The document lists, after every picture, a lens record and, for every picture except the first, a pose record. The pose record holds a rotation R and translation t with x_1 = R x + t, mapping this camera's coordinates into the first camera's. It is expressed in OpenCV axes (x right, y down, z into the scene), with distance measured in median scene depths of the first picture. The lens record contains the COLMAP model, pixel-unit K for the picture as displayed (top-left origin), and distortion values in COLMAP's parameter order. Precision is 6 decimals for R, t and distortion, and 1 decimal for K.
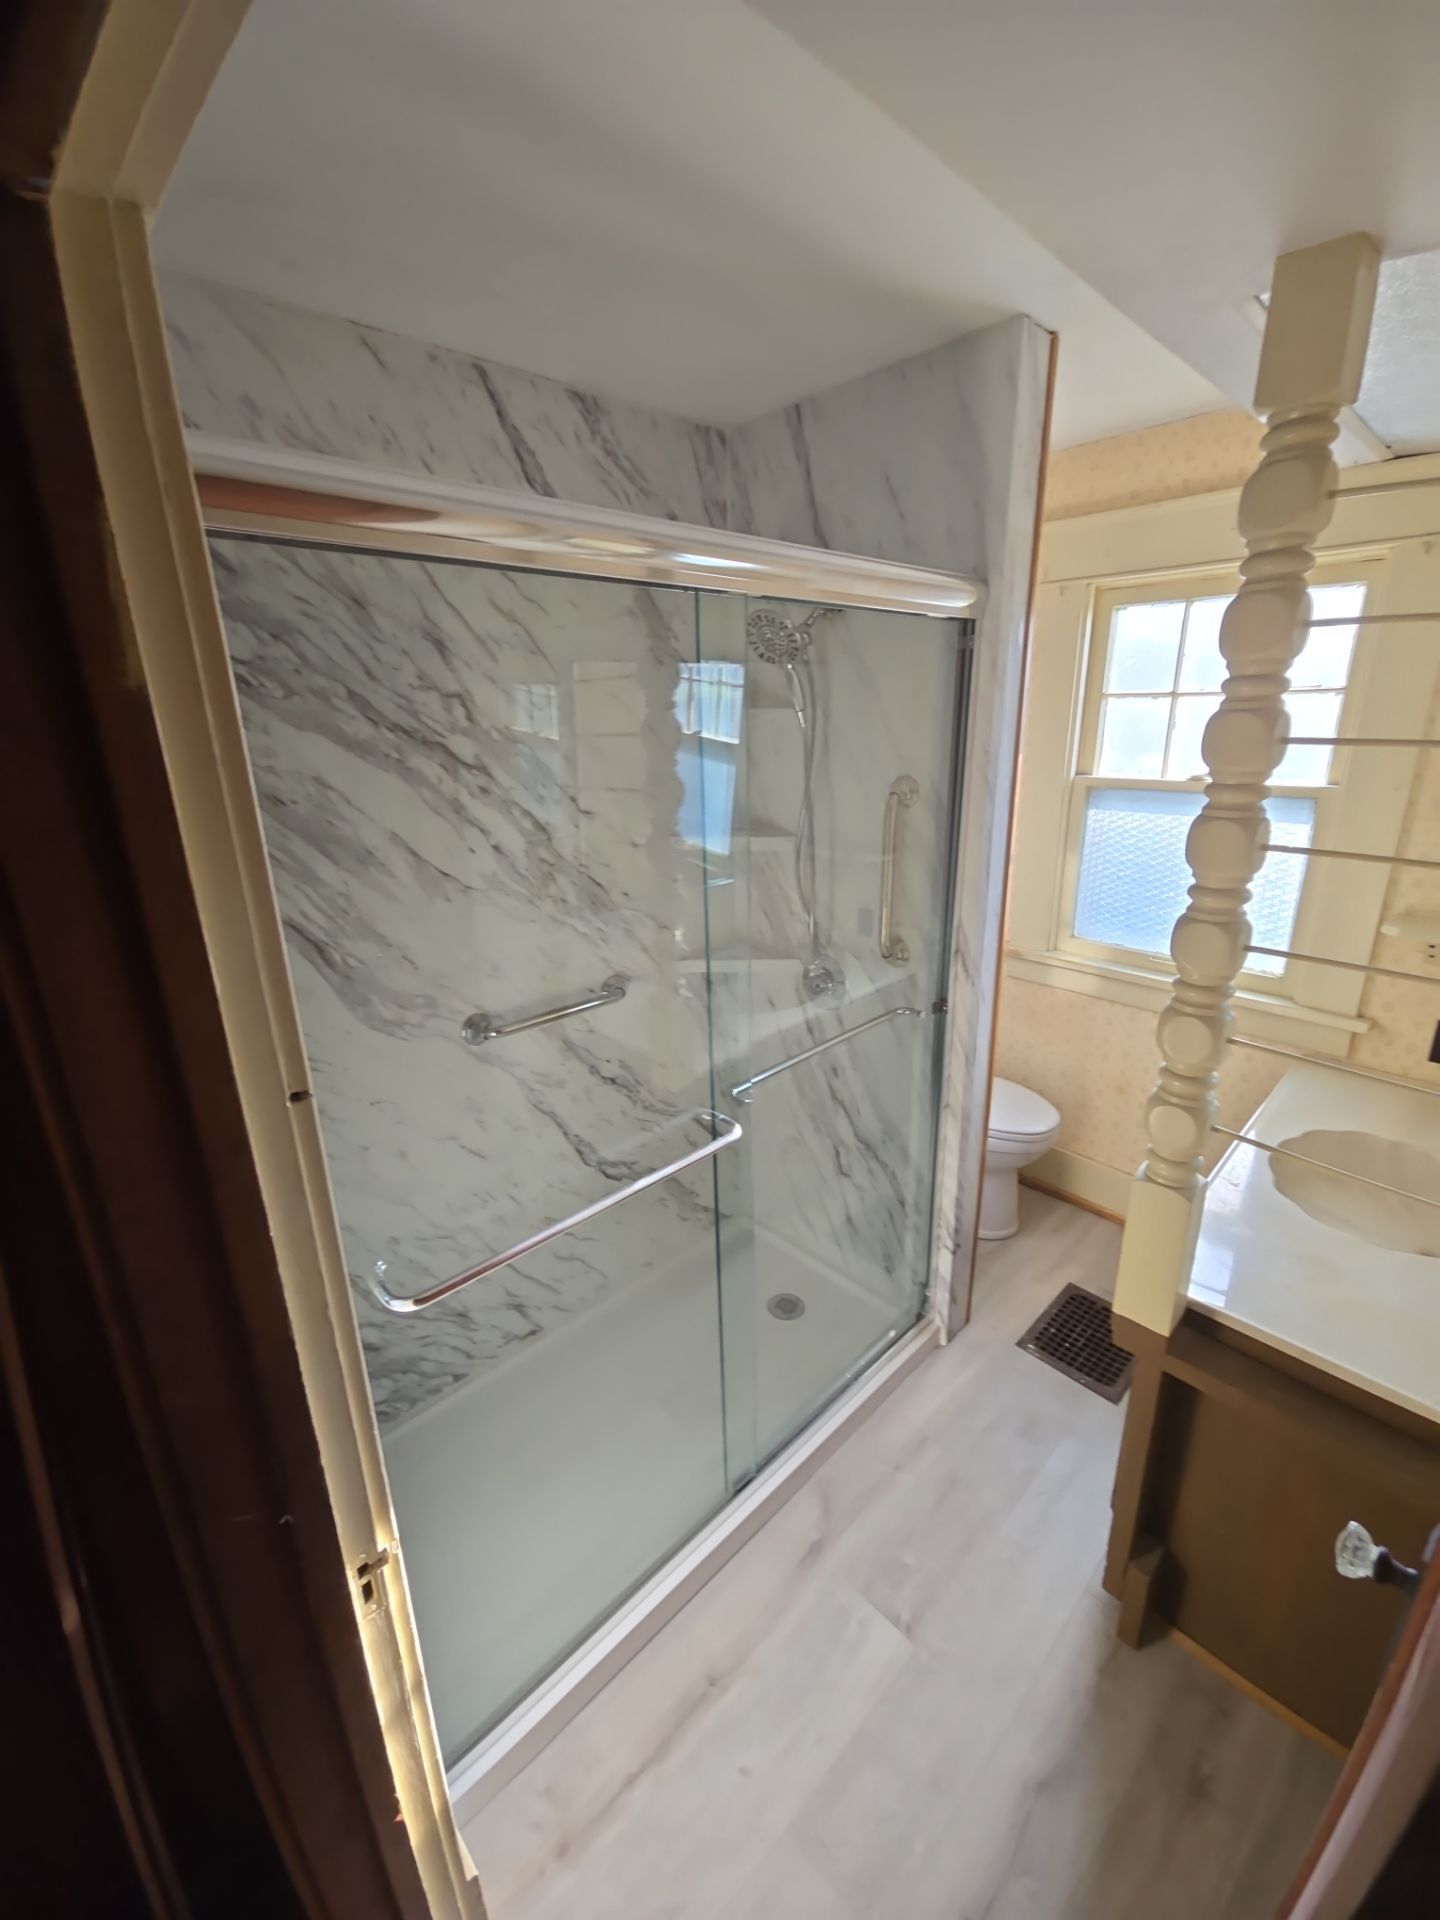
lens RADIAL K [[784.4, 0, 727.9], [0, 784.4, 955.7], [0, 0, 1]] dist [0.011662, -0.008226]
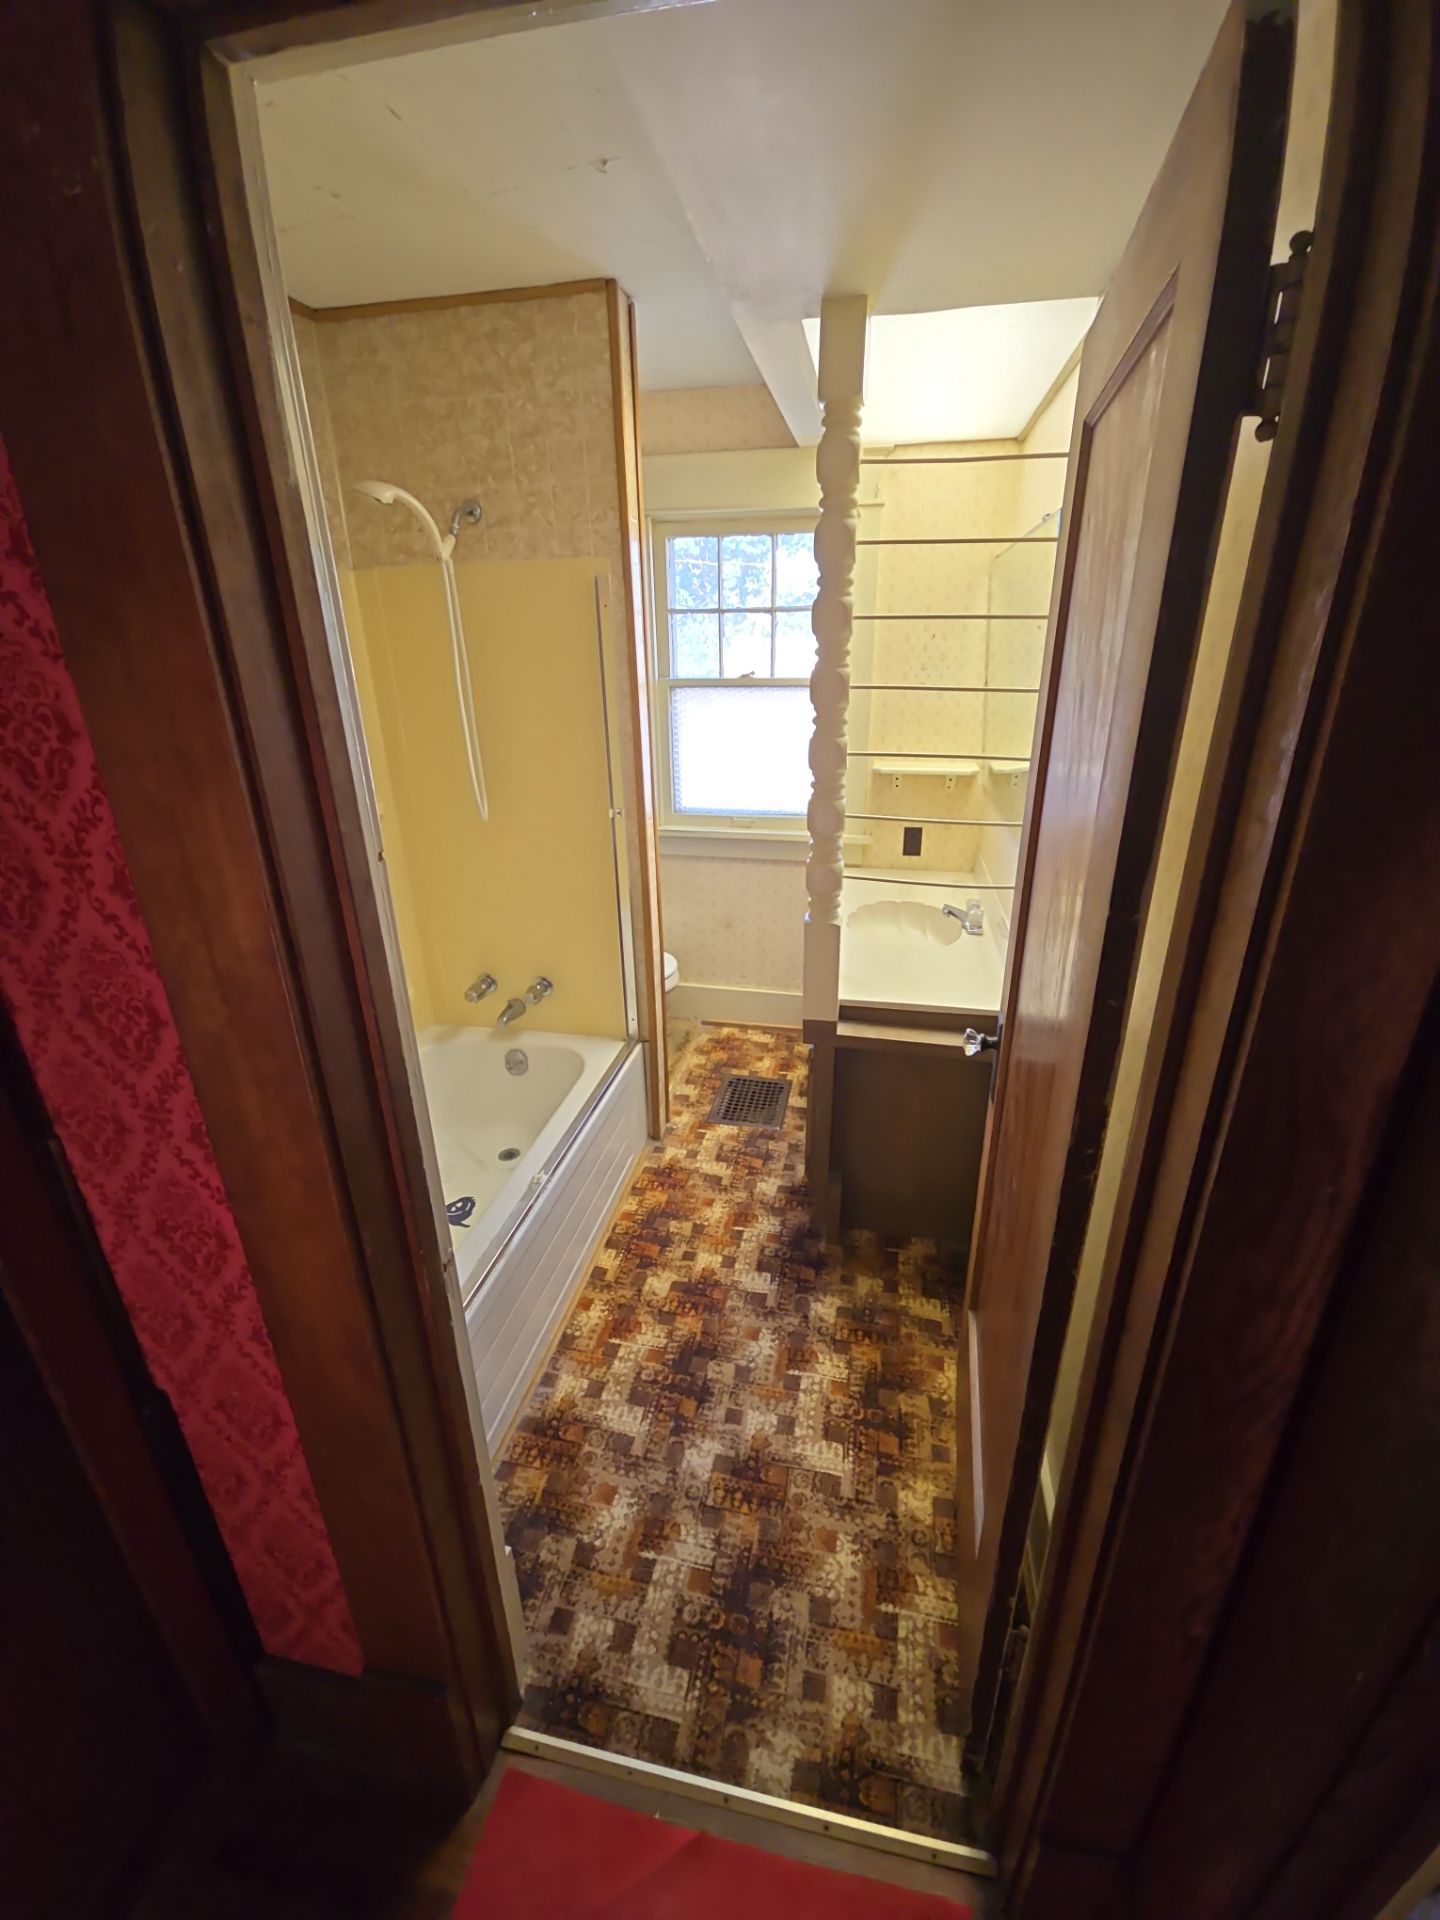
lens RADIAL K [[784.4, 0, 727.3], [0, 784.4, 953.2], [0, 0, 1]] dist [0.011662, -0.008226]
pose [[0.821320, -0.198637, 0.534768, -0.308440], [0.165624, 0.980072, 0.109670, 0.110503], [-0.545895, -0.001504, 0.837852, -0.128787]]
